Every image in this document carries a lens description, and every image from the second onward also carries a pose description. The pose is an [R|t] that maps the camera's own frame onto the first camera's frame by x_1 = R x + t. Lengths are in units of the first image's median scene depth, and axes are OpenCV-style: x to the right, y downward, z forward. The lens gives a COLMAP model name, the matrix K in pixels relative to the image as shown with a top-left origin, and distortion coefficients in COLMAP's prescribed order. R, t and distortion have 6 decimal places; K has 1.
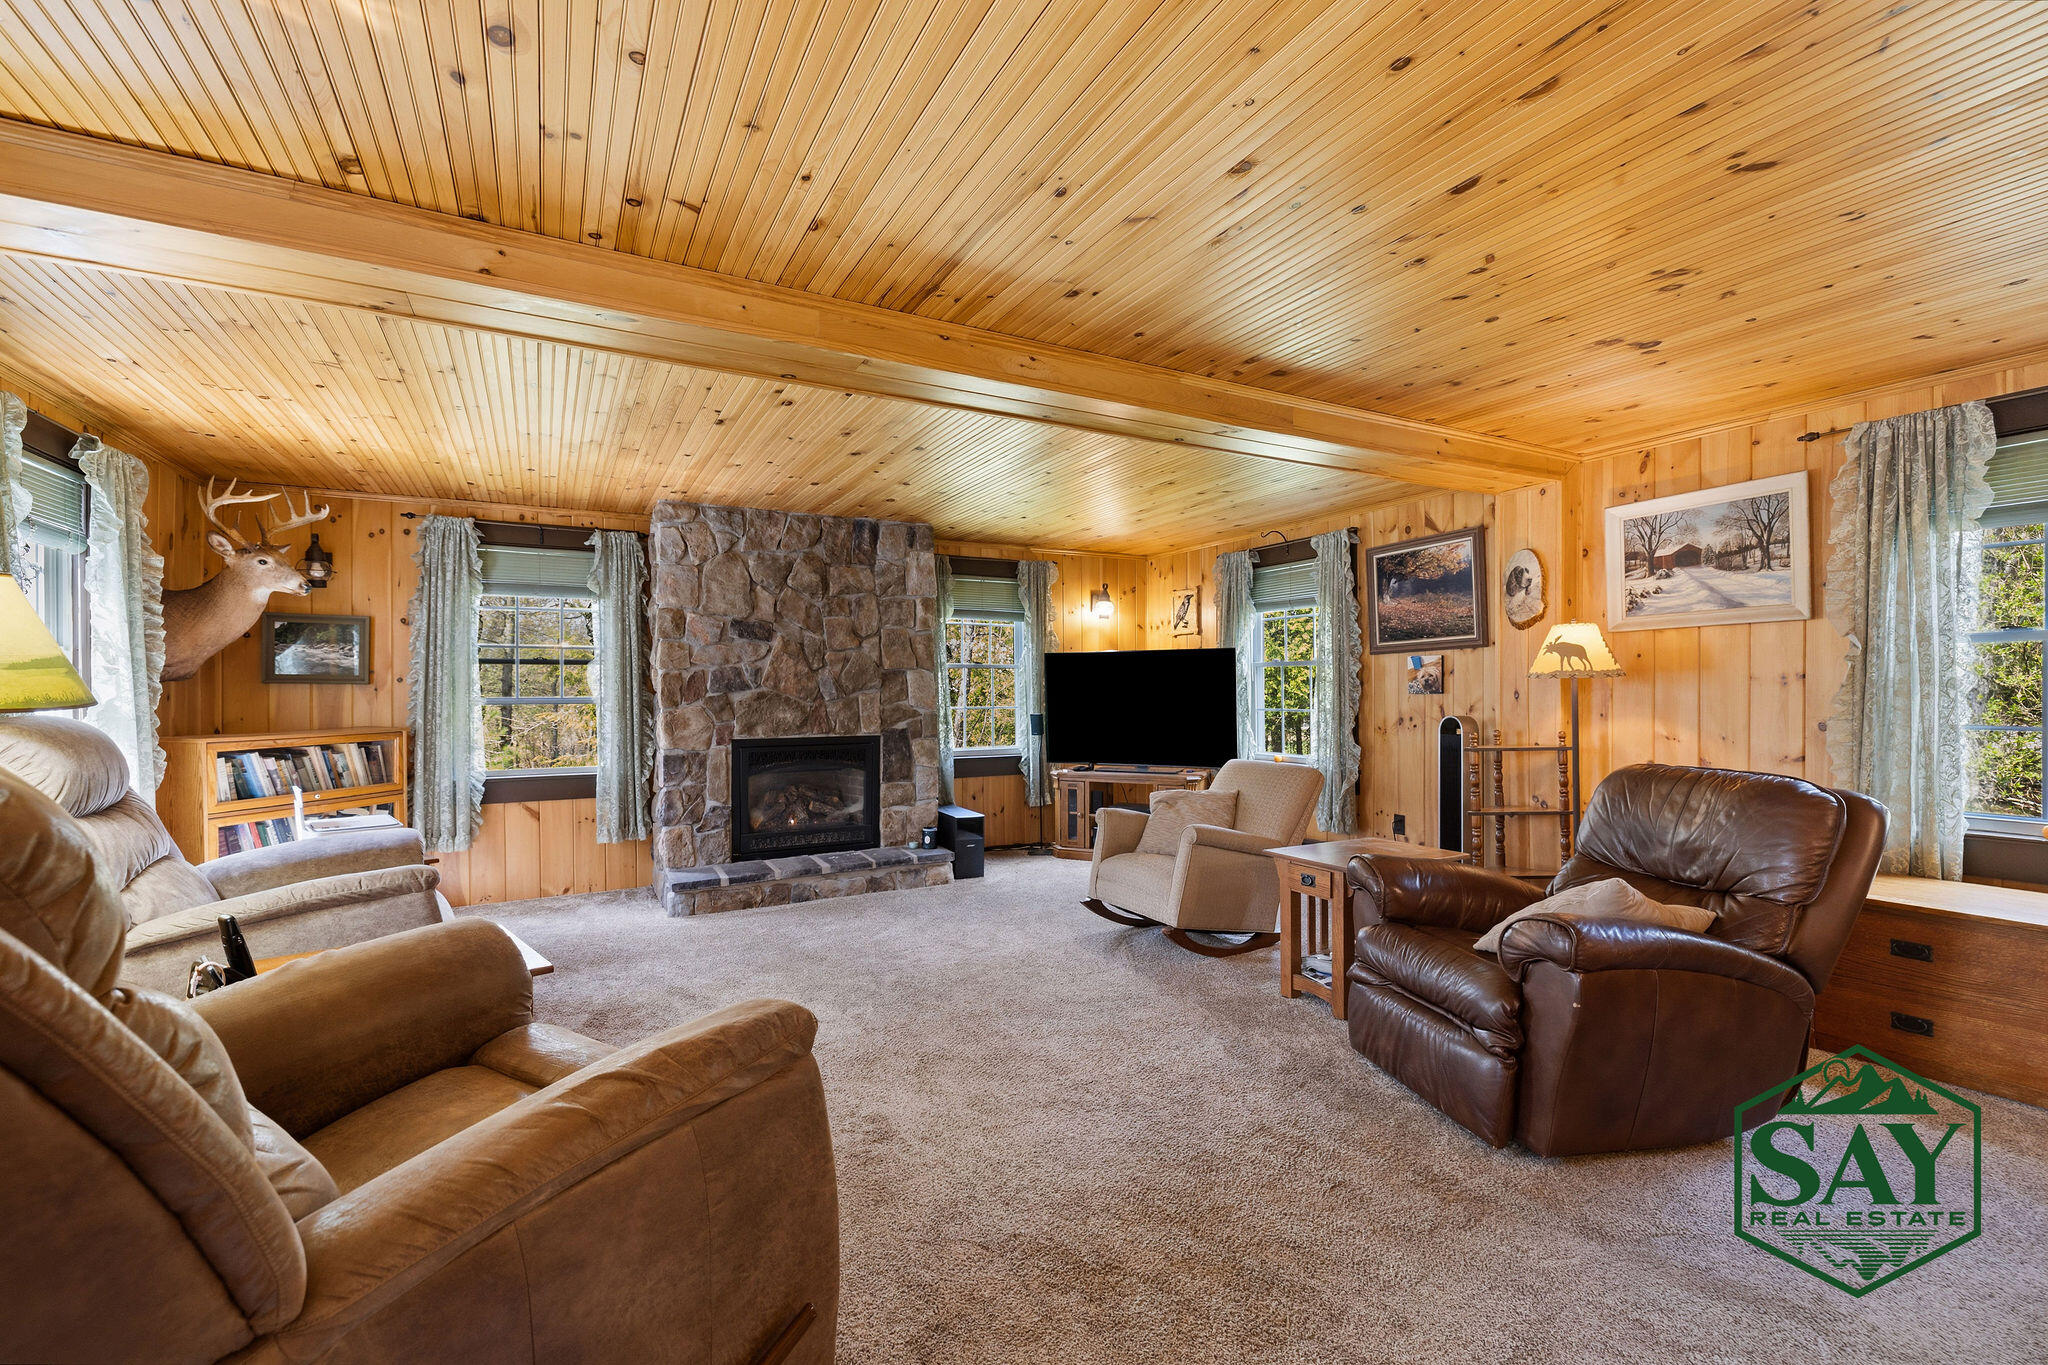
lens RADIAL K [[851.9, 0, 1015.1], [0, 851.9, 696.4], [0, 0, 1]] dist [0.000691, -0.000467]
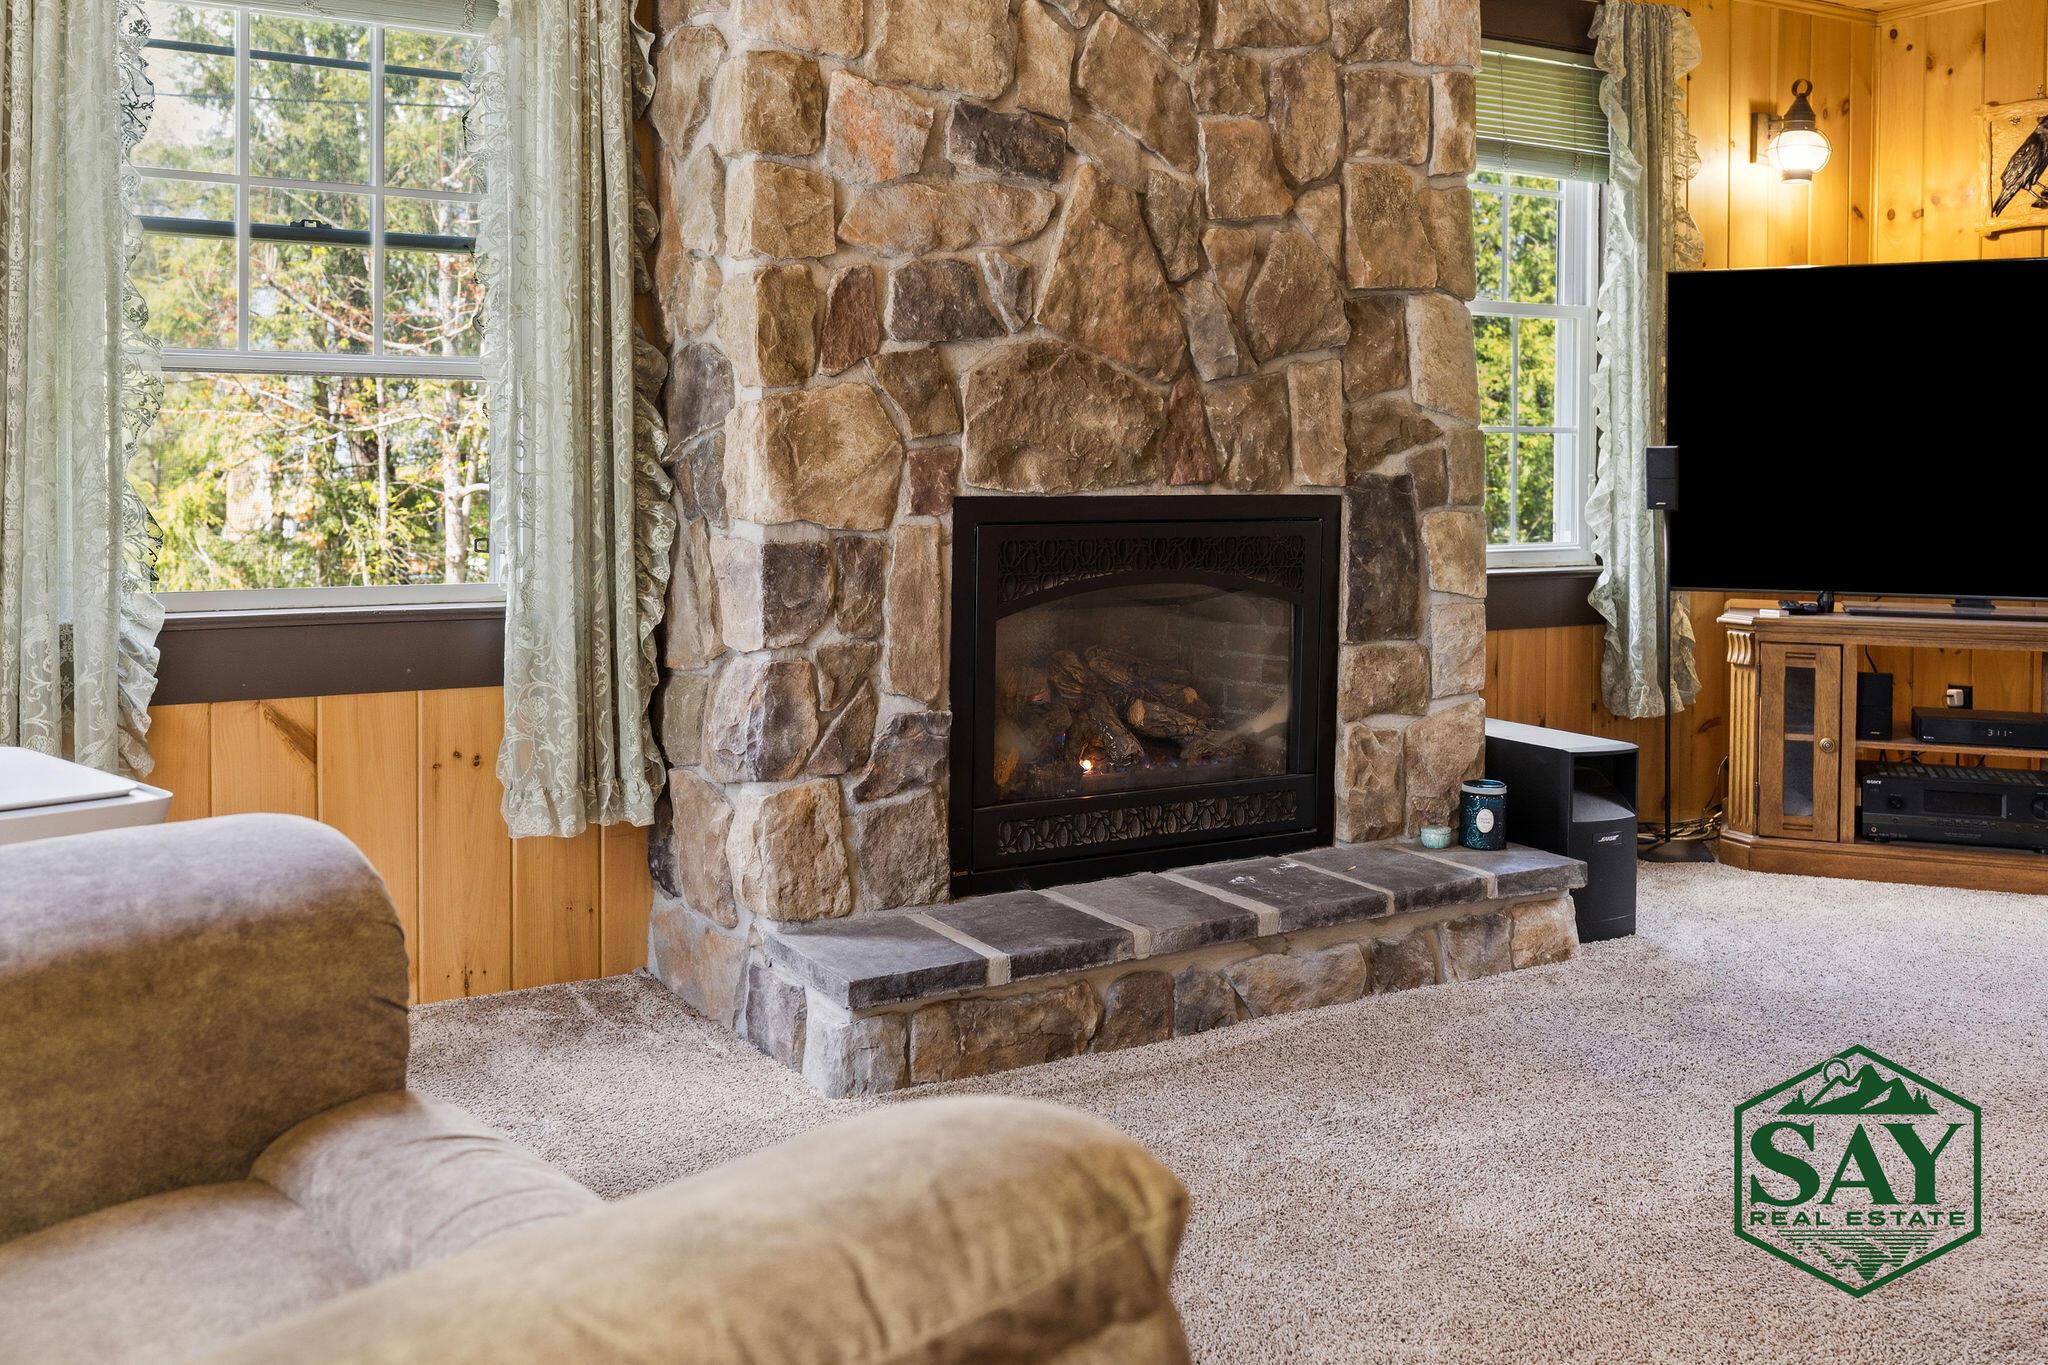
lens RADIAL K [[1908.7, 0, 1023.2], [0, 1908.7, 484.3], [0, 0, 1]] dist [-0.005773, -0.000254]
pose [[0.998729, 0.009020, 0.049583, -0.334695], [-0.009421, 0.999925, 0.007854, 0.039619], [-0.049508, -0.008311, 0.998739, 0.309912]]
